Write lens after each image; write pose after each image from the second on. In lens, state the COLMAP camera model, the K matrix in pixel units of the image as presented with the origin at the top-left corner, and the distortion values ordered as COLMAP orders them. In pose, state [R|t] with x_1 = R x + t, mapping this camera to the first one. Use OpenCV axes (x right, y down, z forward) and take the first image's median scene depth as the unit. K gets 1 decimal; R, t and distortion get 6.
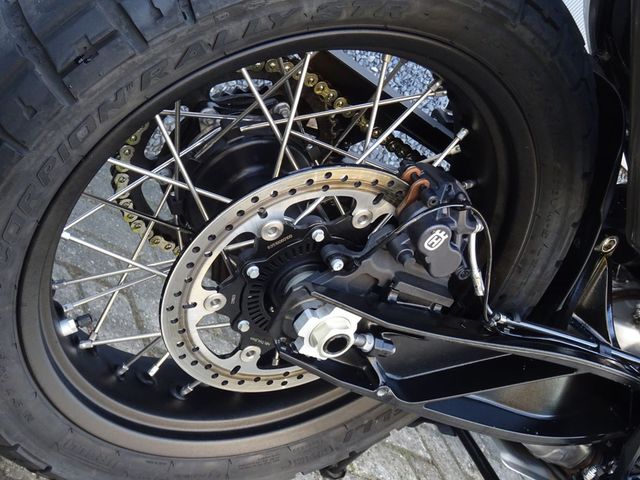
lens RADIAL K [[1087.9, 0, 320.0], [0, 1087.9, 240.0], [0, 0, 1]] dist [-0.008204, -0.043878]
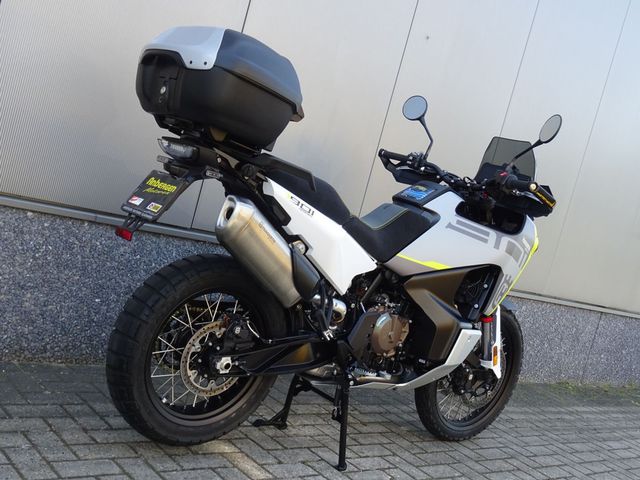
lens RADIAL K [[773.5, 0, 320.0], [0, 773.5, 240.0], [0, 0, 1]] dist [0.007397, 0.006154]
pose [[0.870622, -0.486022, 0.076154, 0.304578], [0.491707, 0.854817, -0.165866, 0.323207], [0.015517, 0.181852, 0.983203, -1.741752]]
